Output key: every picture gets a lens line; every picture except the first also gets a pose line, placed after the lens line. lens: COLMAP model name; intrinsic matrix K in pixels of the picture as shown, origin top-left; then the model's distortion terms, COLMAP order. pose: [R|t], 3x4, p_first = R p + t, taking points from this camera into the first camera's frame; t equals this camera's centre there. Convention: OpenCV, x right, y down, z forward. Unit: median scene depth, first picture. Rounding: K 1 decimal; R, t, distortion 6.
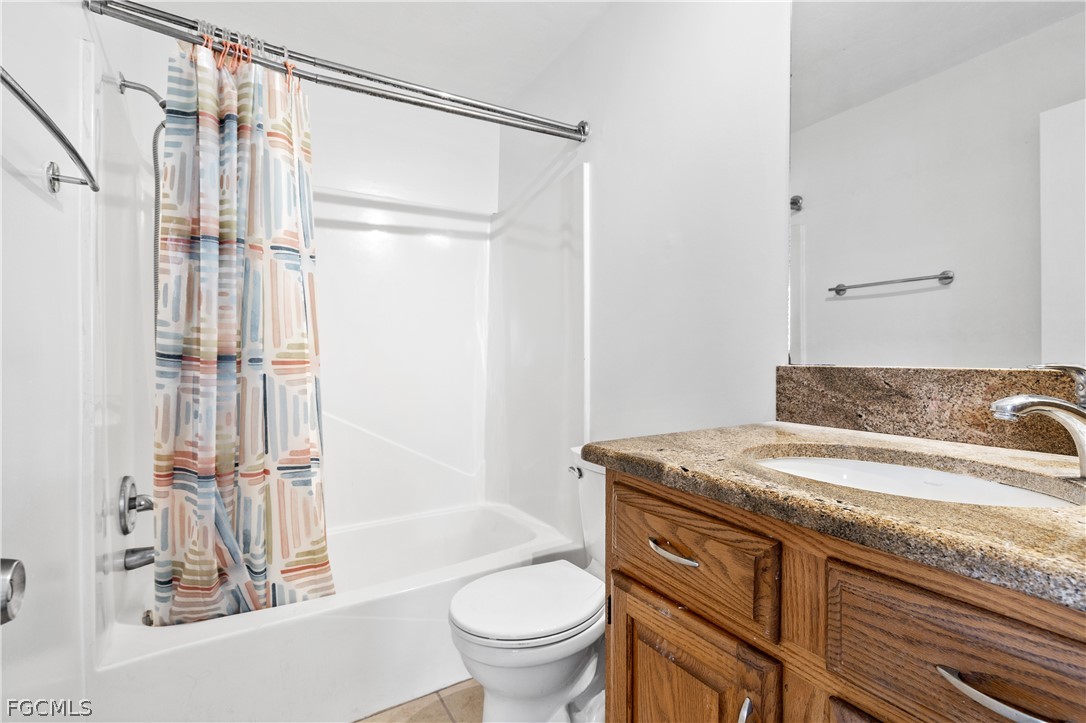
lens RADIAL K [[495.0, 0, 539.5], [0, 495.0, 356.8], [0, 0, 1]] dist [-0.001115, 0.000288]
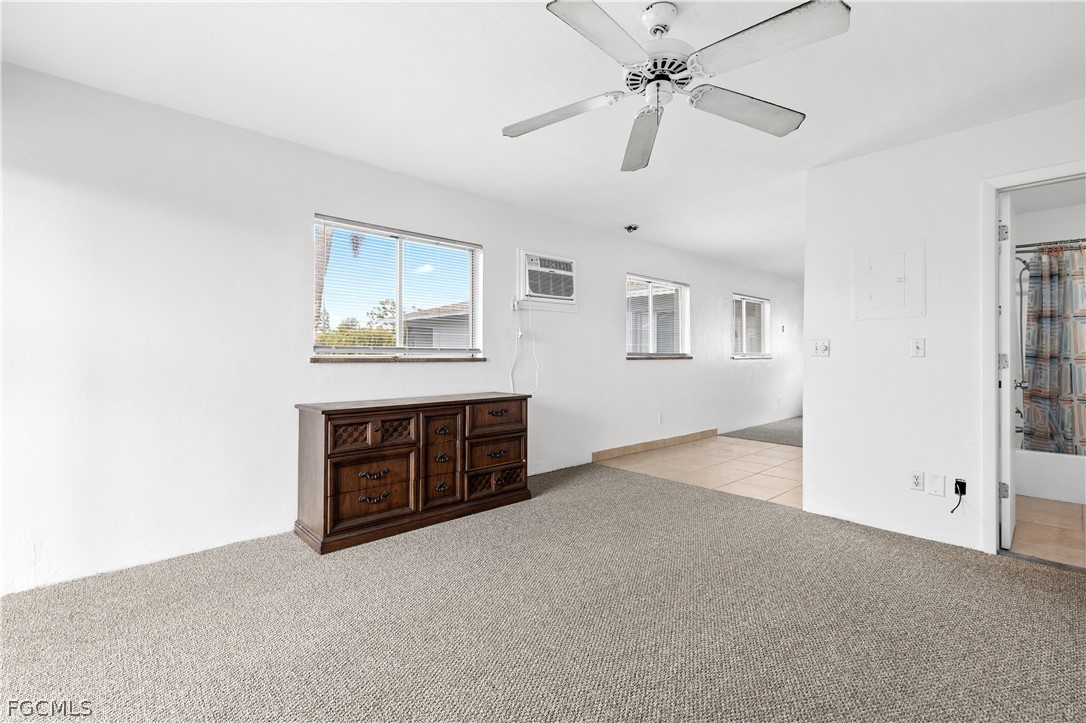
lens RADIAL K [[495.0, 0, 546.3], [0, 495.0, 353.8], [0, 0, 1]] dist [-0.001115, 0.000288]
pose [[0.218096, -0.000528, -0.975927, 1.503679], [0.003262, 0.999995, 0.000188, -0.028001], [0.975922, -0.003225, 0.218096, -2.462346]]
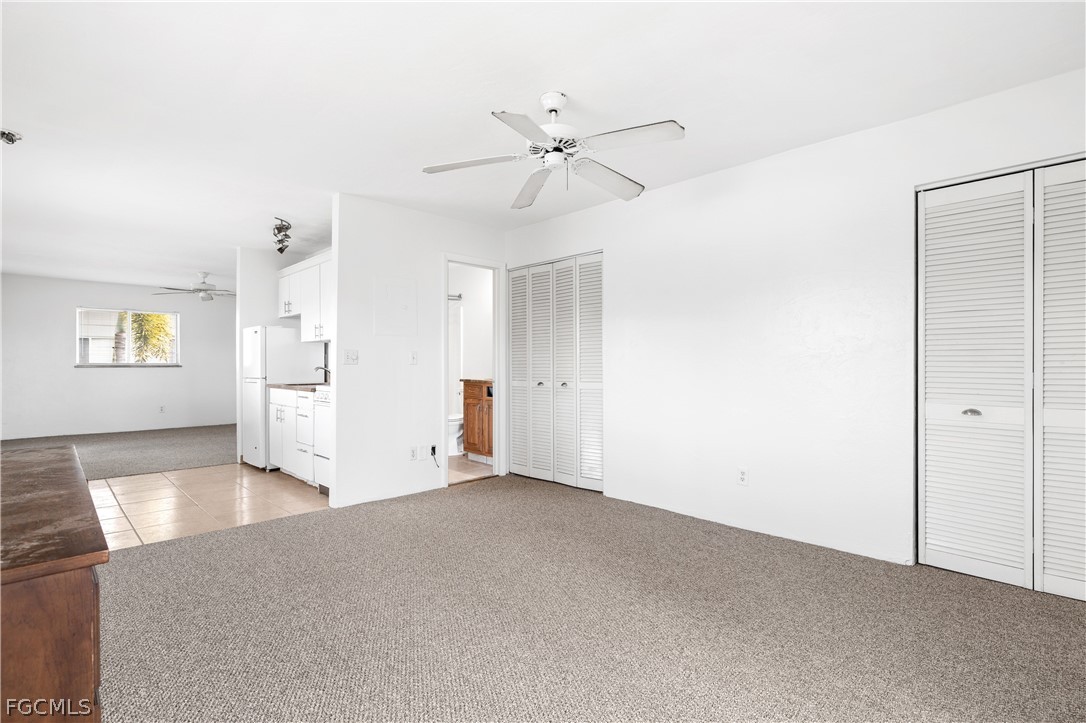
lens RADIAL K [[505.8, 0, 548.0], [0, 505.8, 363.9], [0, 0, 1]] dist [-0.000024, -0.000002]
pose [[0.968587, -0.003551, 0.248651, -0.283491], [0.002702, 0.999989, 0.003755, -0.022803], [-0.248662, -0.002965, 0.968586, -3.639032]]
